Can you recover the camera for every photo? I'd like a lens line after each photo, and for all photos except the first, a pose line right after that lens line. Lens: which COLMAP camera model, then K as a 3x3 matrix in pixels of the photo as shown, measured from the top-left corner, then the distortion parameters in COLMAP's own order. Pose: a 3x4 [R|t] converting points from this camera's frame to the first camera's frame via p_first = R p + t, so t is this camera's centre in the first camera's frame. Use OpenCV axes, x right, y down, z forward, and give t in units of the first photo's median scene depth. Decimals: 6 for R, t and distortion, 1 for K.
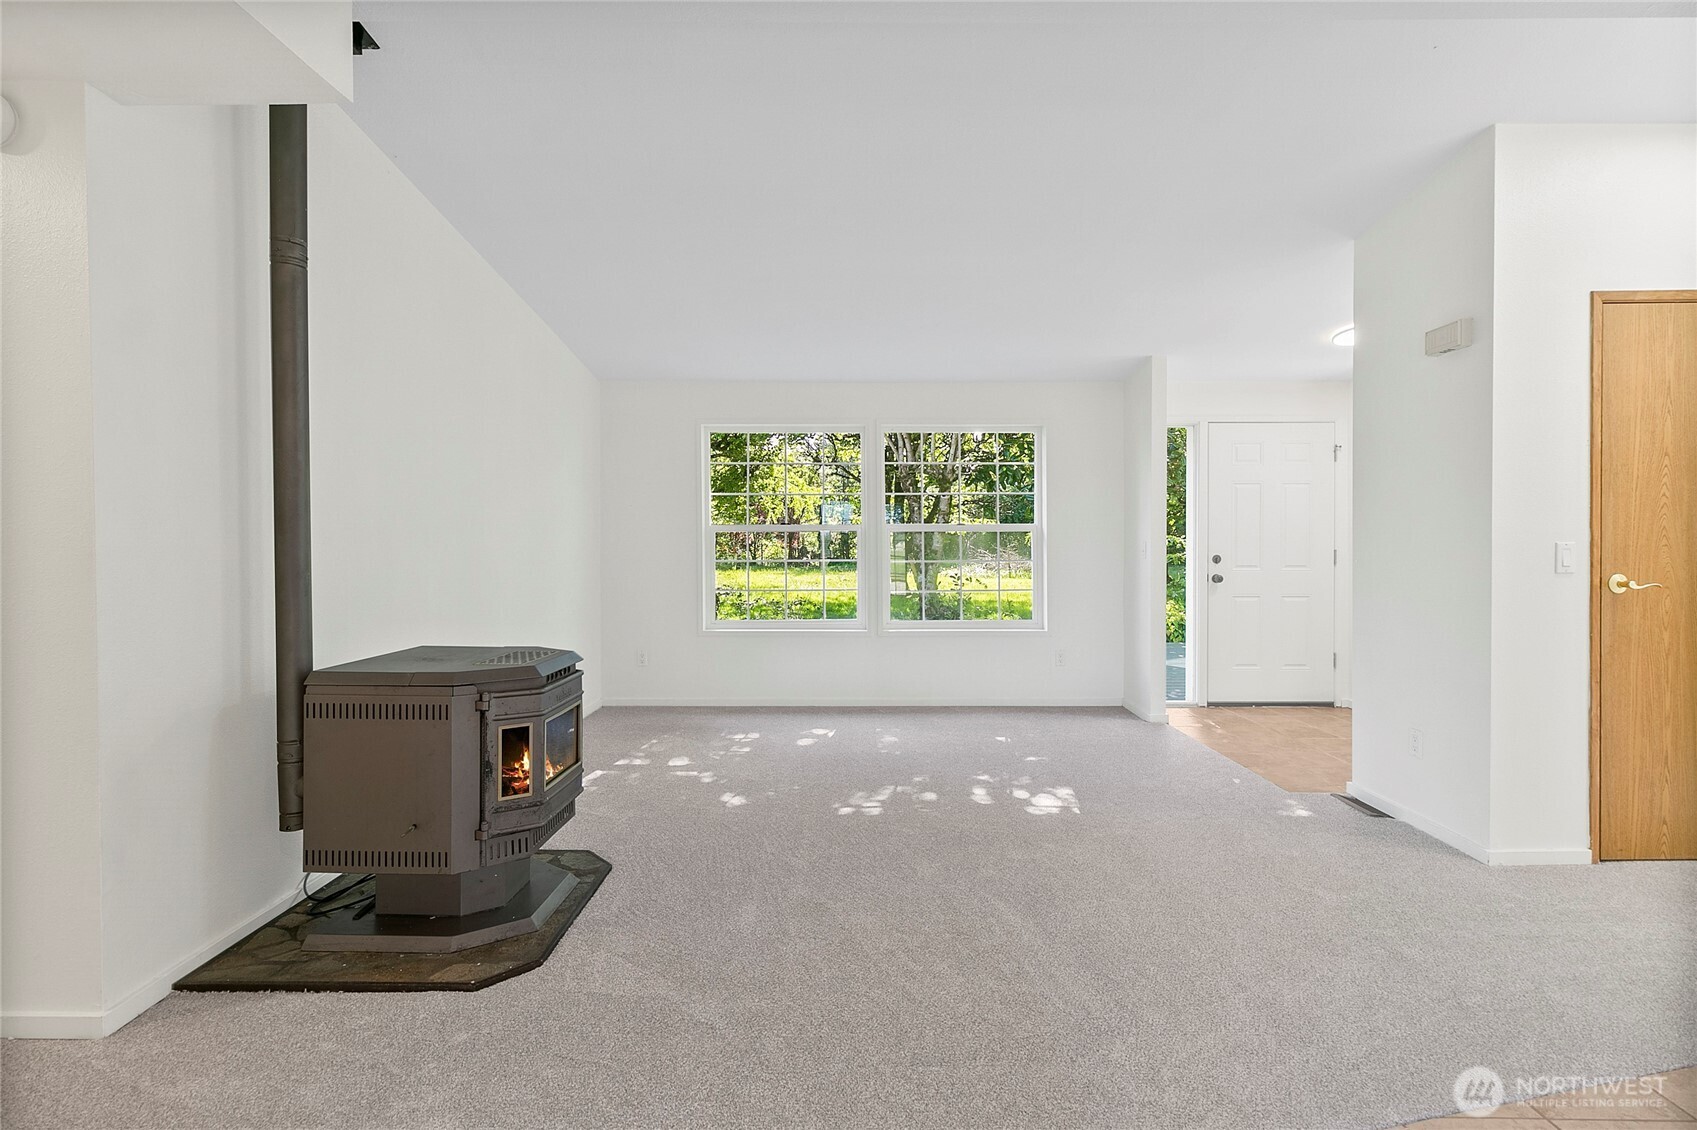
lens RADIAL K [[788.7, 0, 851.3], [0, 788.7, 555.9], [0, 0, 1]] dist [0.004308, -0.001407]
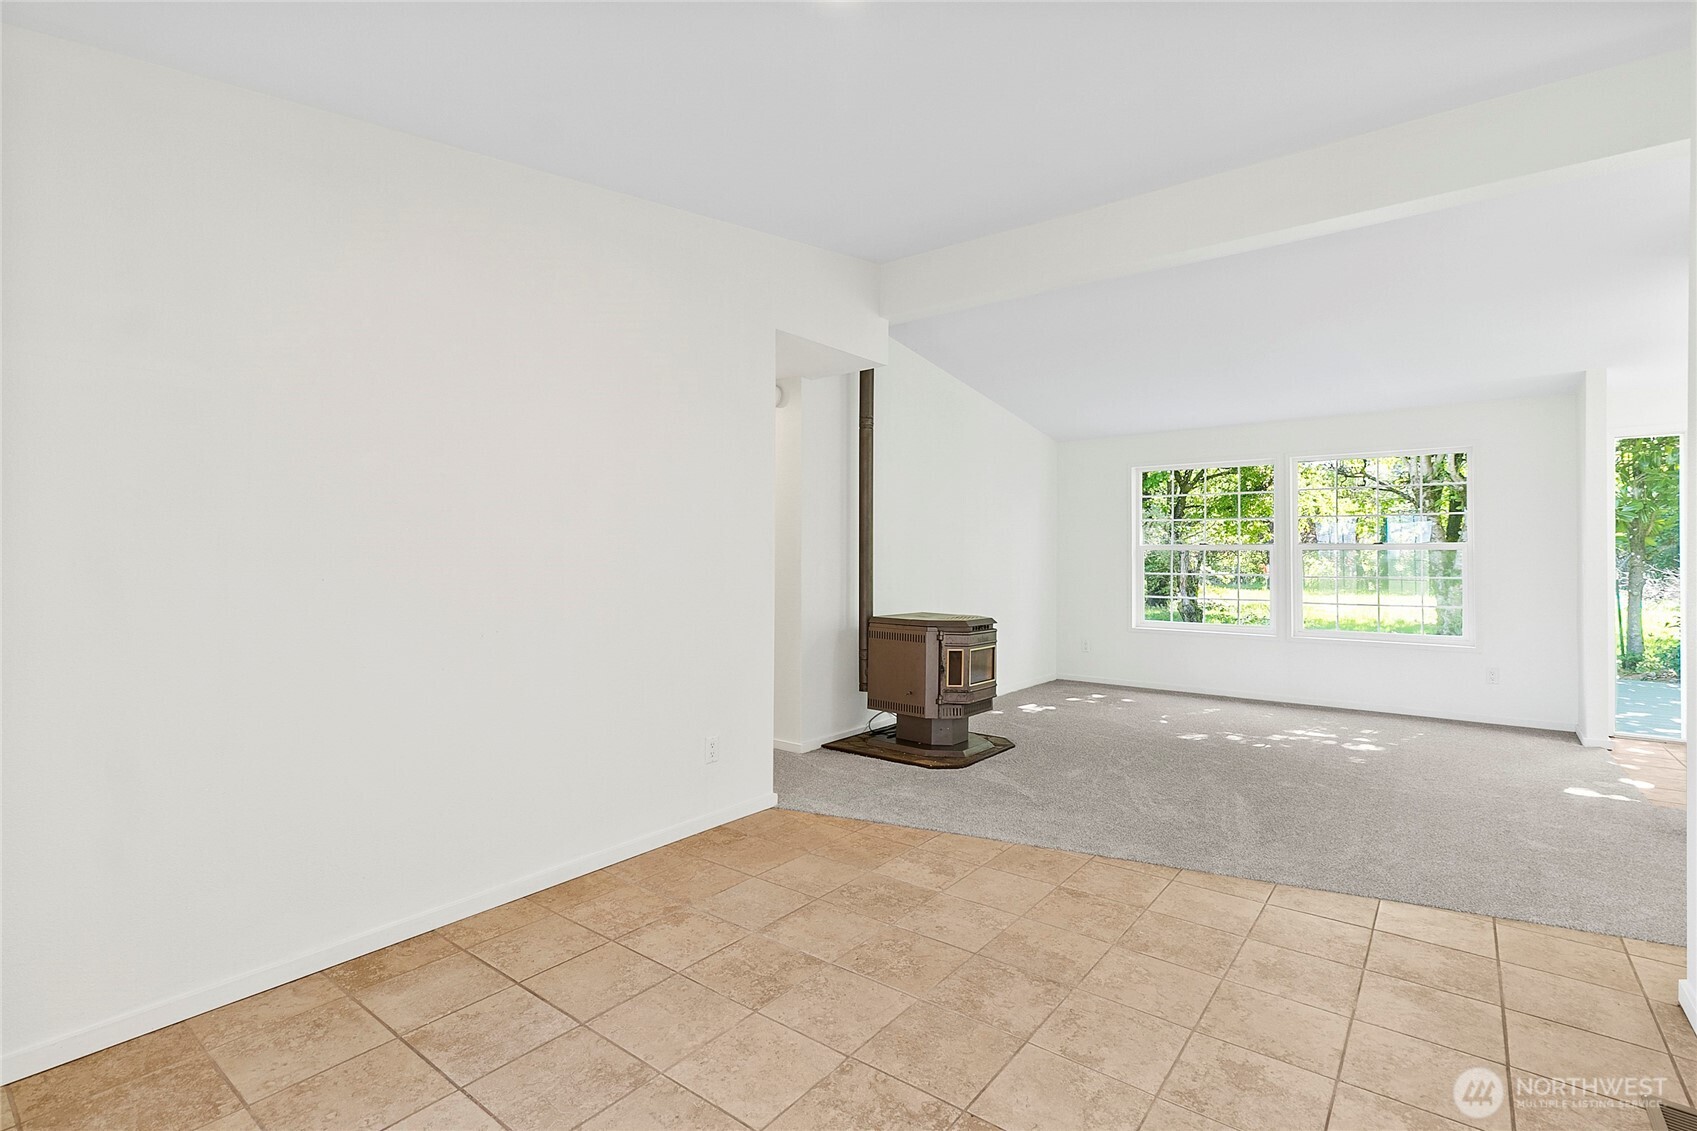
lens RADIAL K [[788.7, 0, 846.9], [0, 788.7, 559.1], [0, 0, 1]] dist [0.004308, -0.001407]
pose [[0.793414, 0.006702, -0.608645, 0.567481], [-0.015340, 0.999842, -0.008987, 0.010012], [0.608488, 0.016467, 0.793392, -0.746506]]
